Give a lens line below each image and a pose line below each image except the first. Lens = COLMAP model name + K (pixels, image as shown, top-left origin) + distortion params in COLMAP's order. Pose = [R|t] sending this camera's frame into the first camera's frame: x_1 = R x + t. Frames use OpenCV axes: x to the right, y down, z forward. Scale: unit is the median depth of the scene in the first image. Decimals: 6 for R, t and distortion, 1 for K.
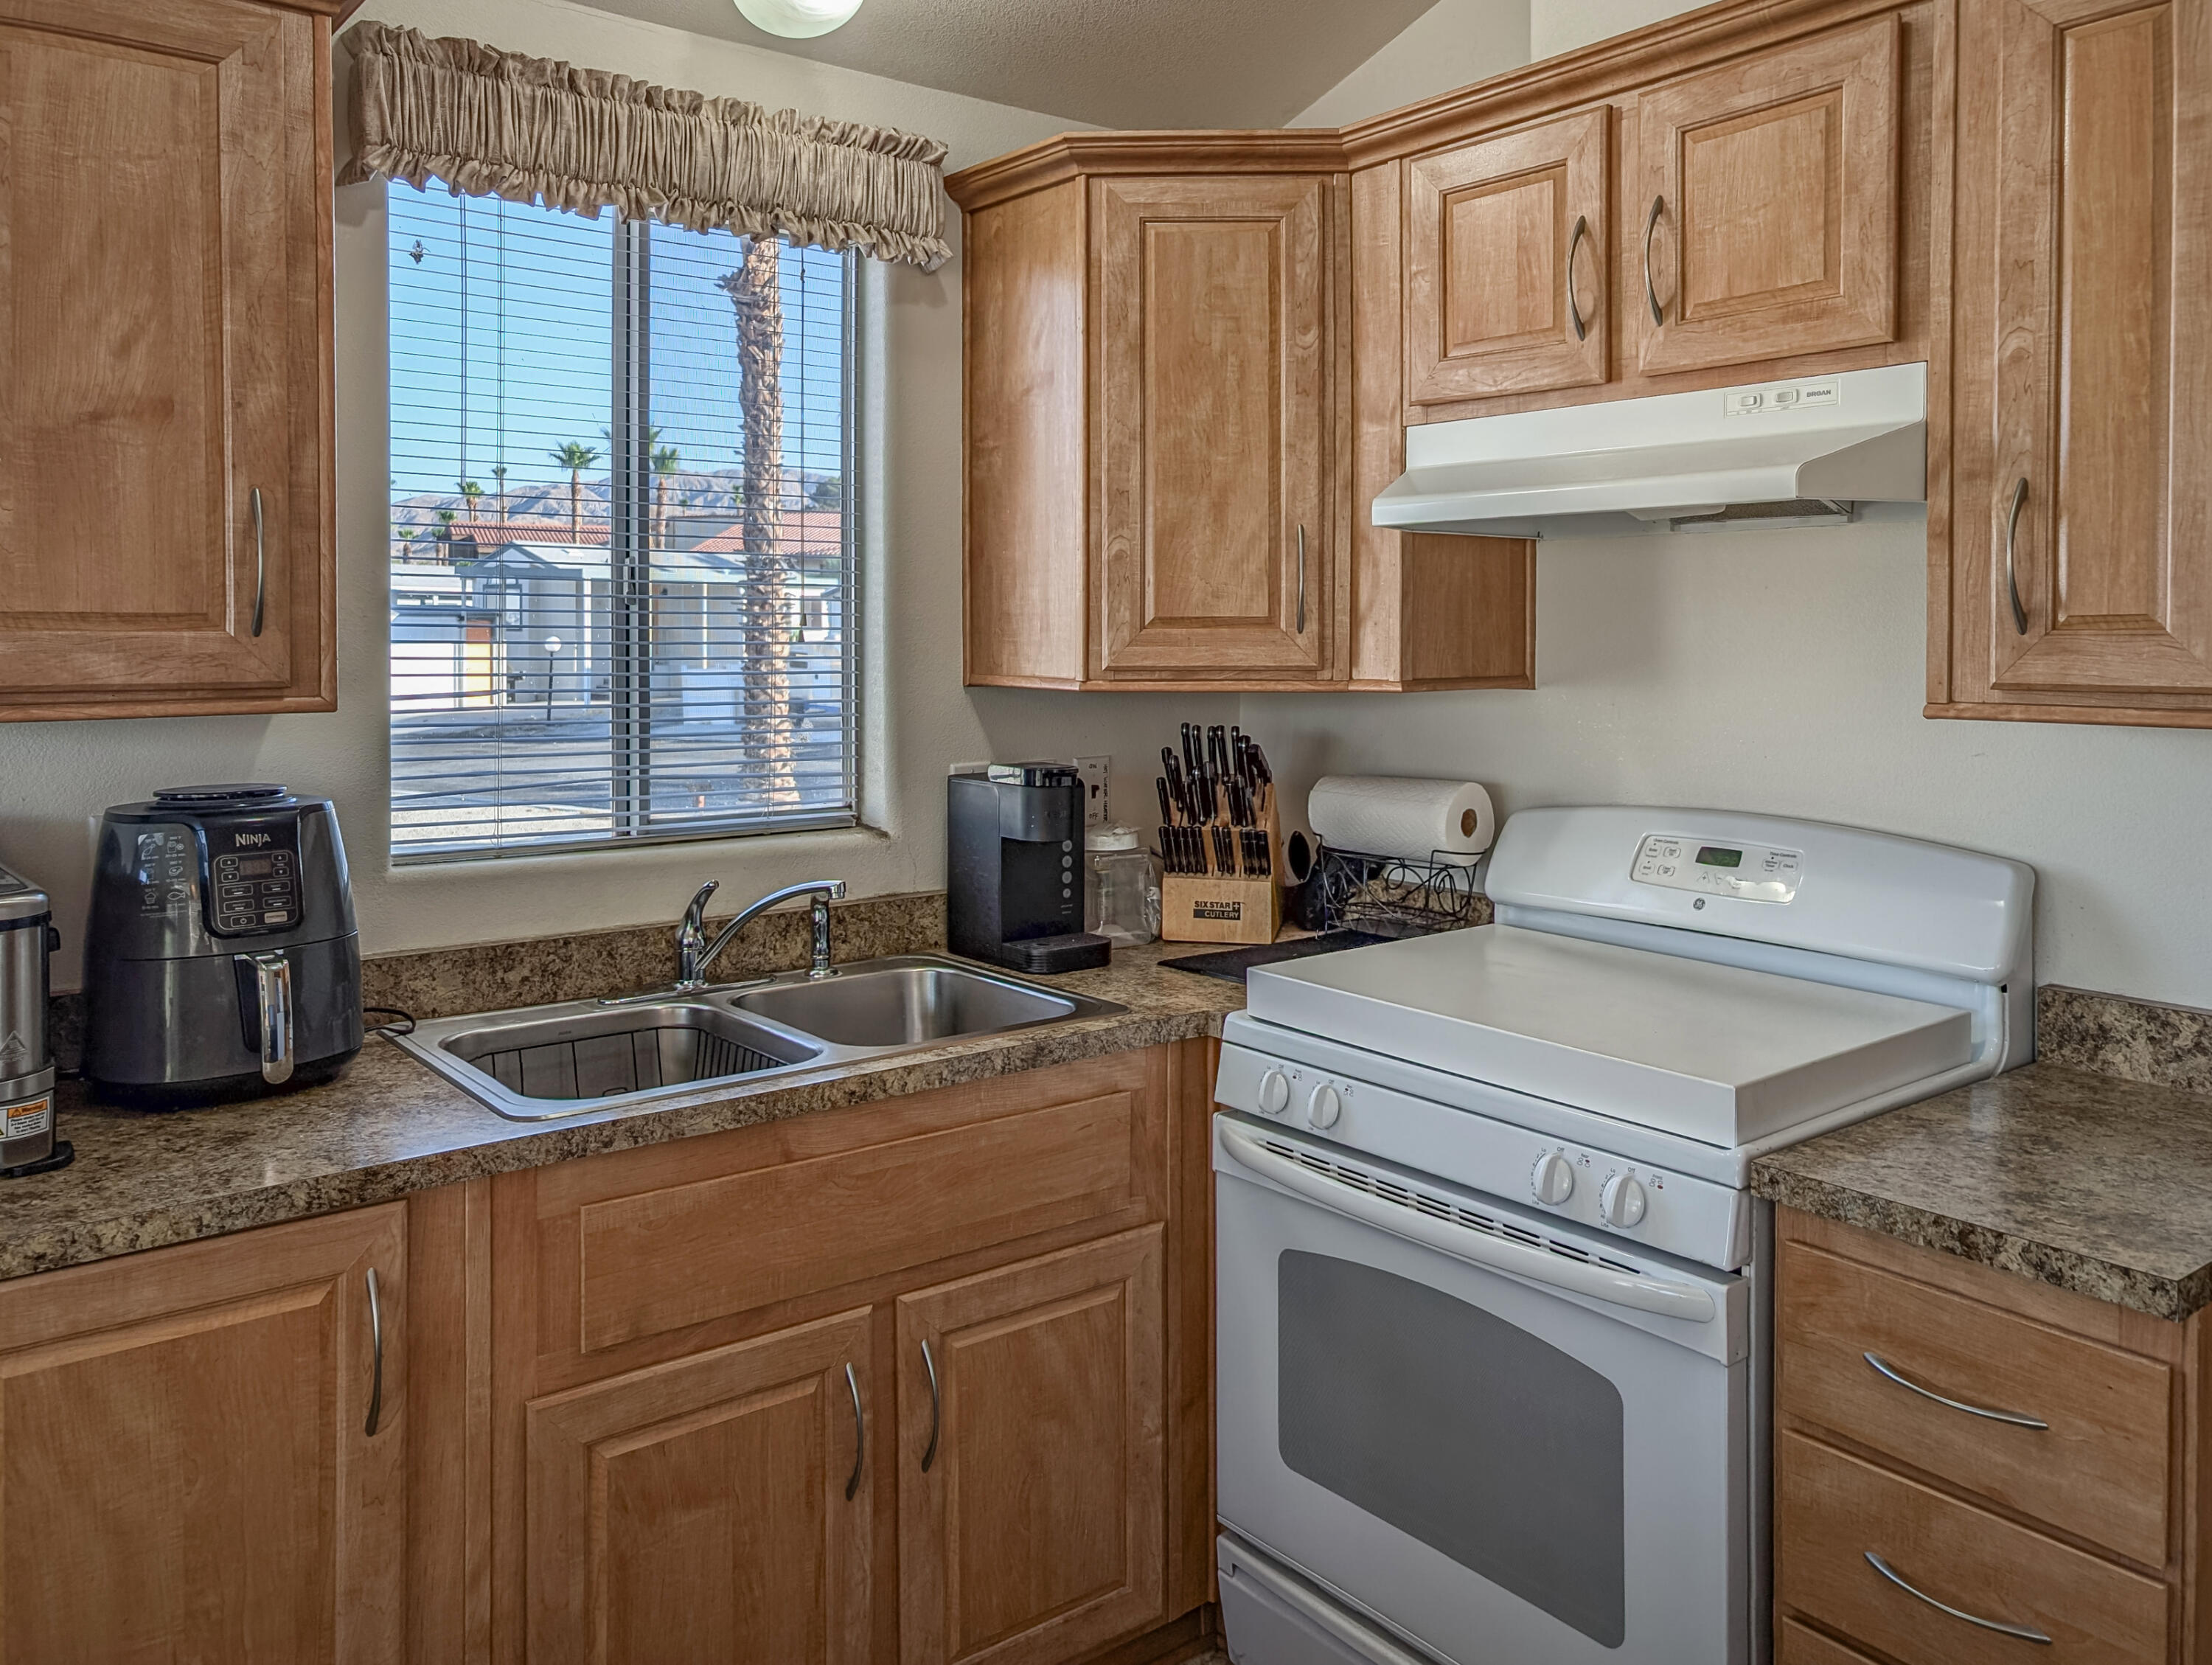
lens RADIAL K [[1682.2, 0, 1055.4], [0, 1682.2, 672.7], [0, 0, 1]] dist [-0.006836, 0.012418]
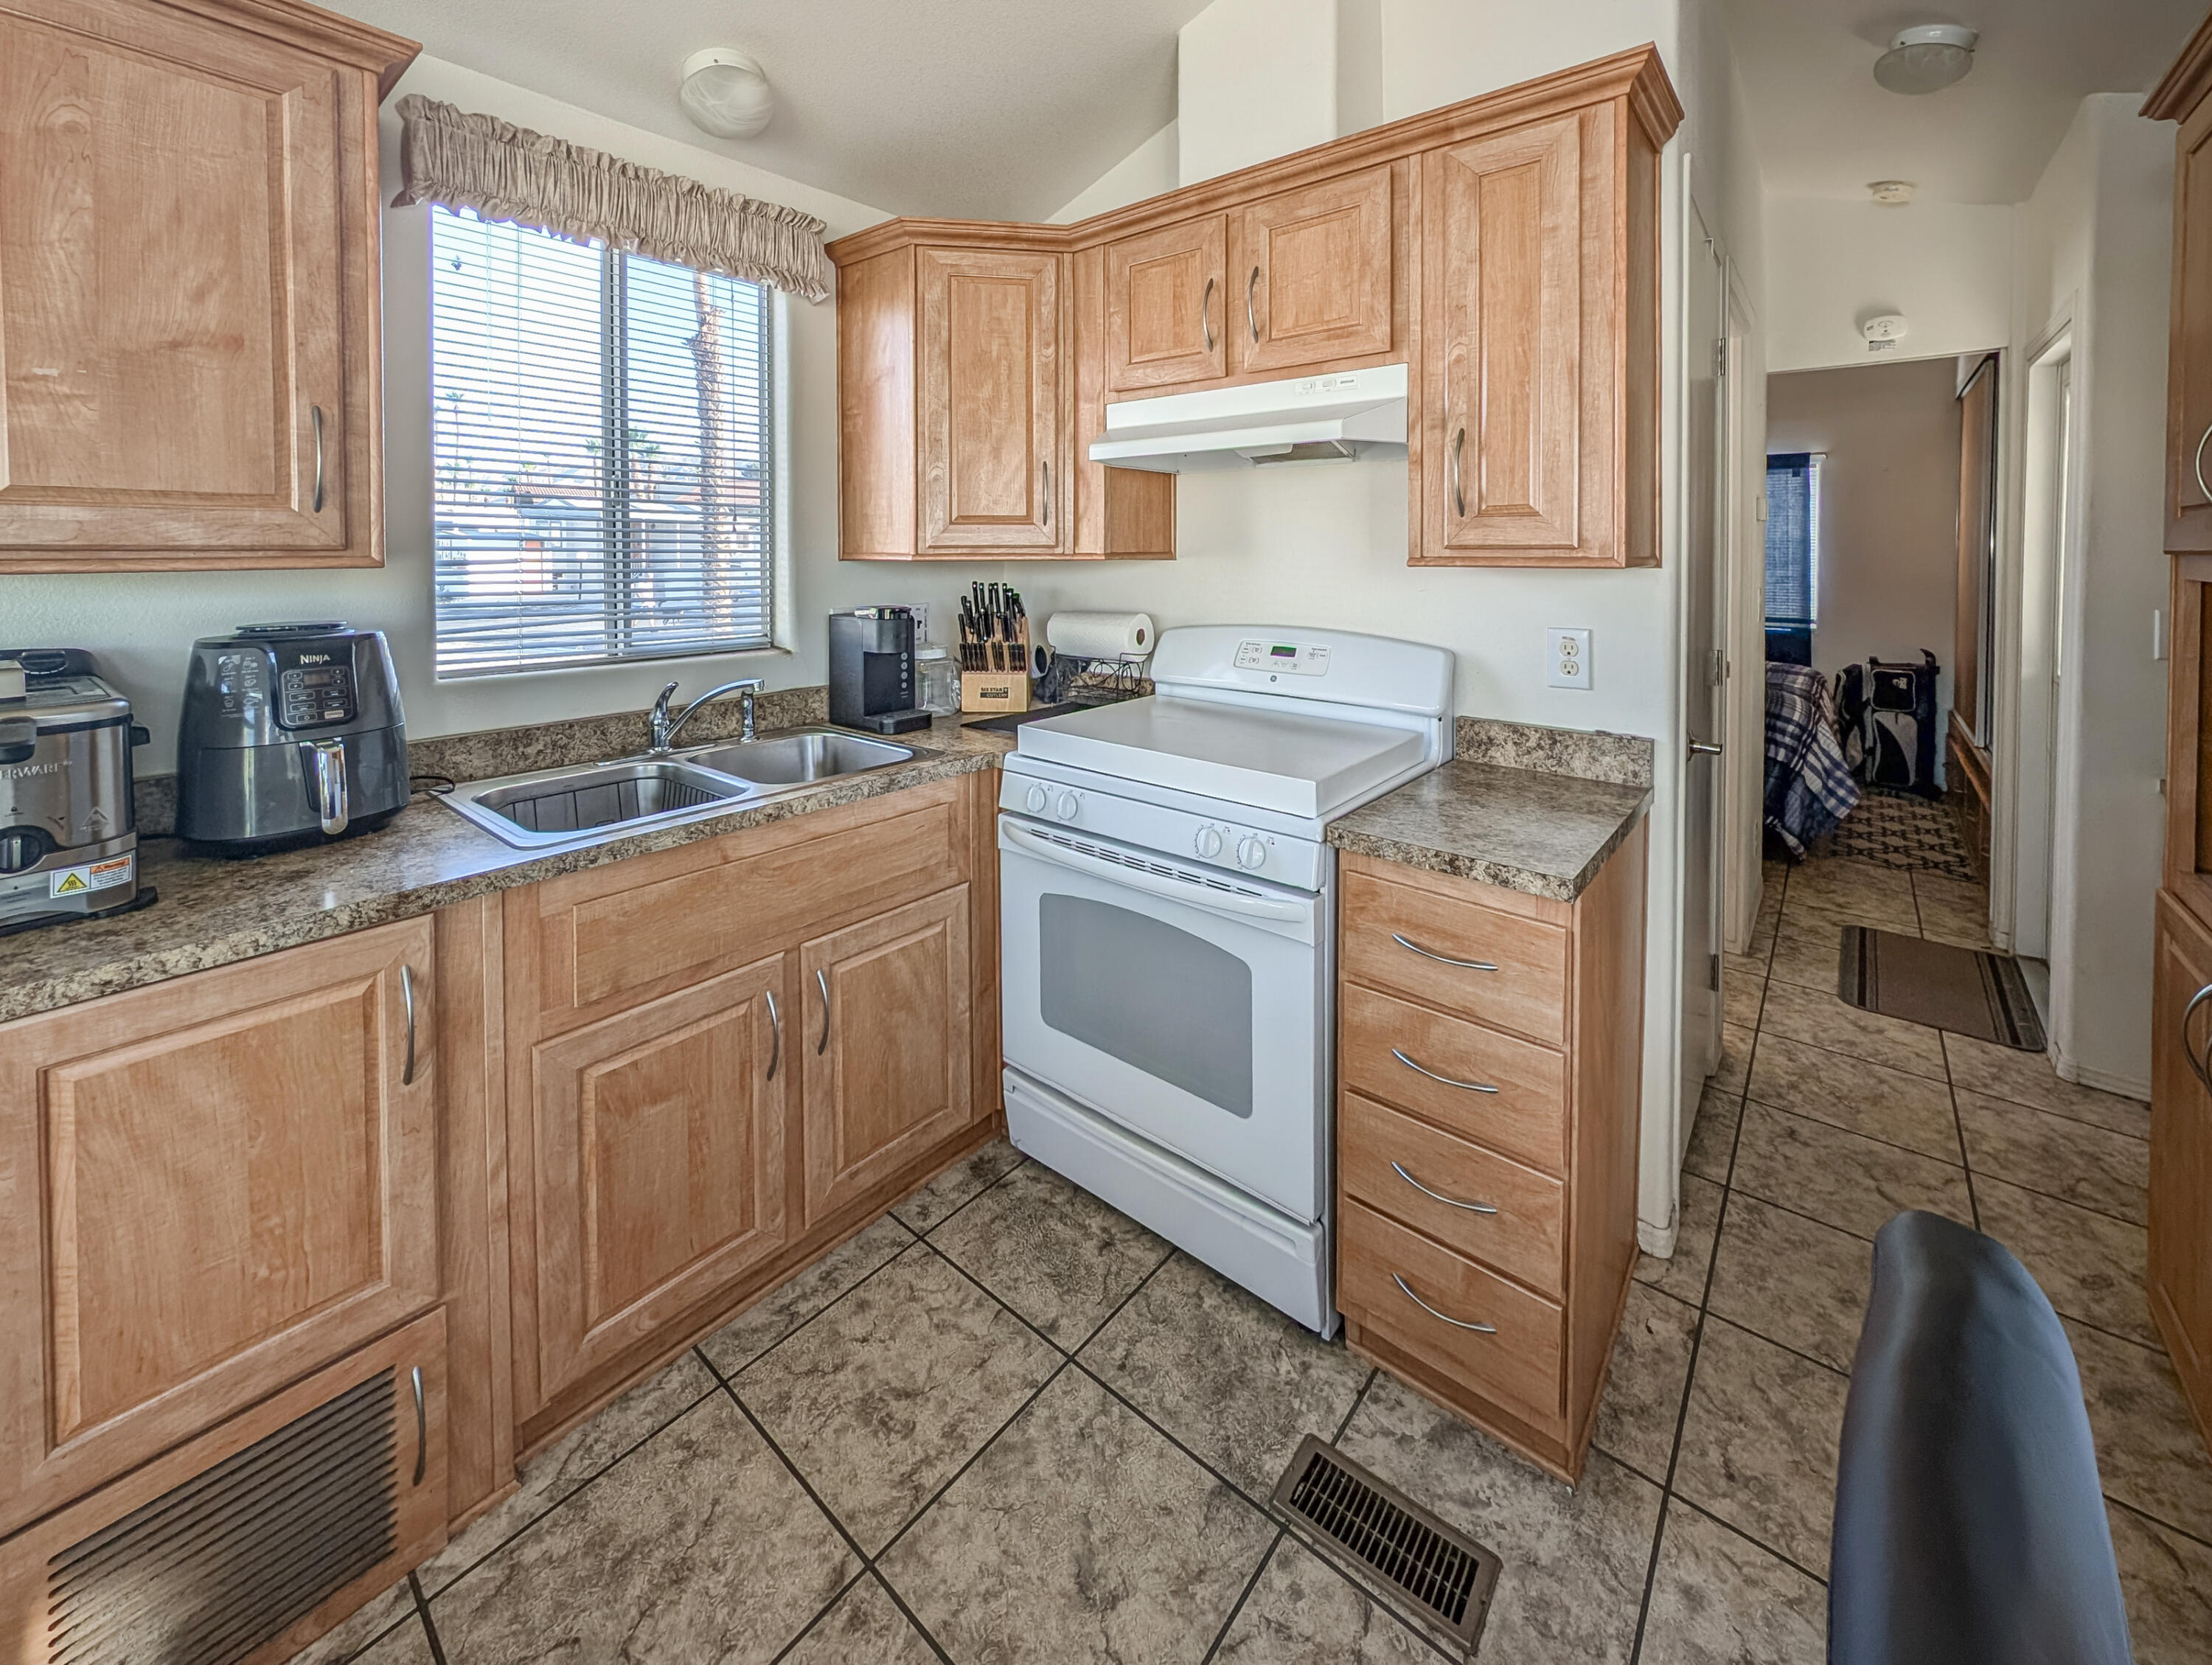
lens RADIAL K [[907.8, 0, 1073.6], [0, 907.8, 576.6], [0, 0, 1]] dist [-0.001386, -0.002388]
pose [[0.978905, -0.006278, 0.204220, -0.016387], [0.005008, 0.999965, 0.006736, 0.027289], [-0.204255, -0.005571, 0.978902, 0.130813]]
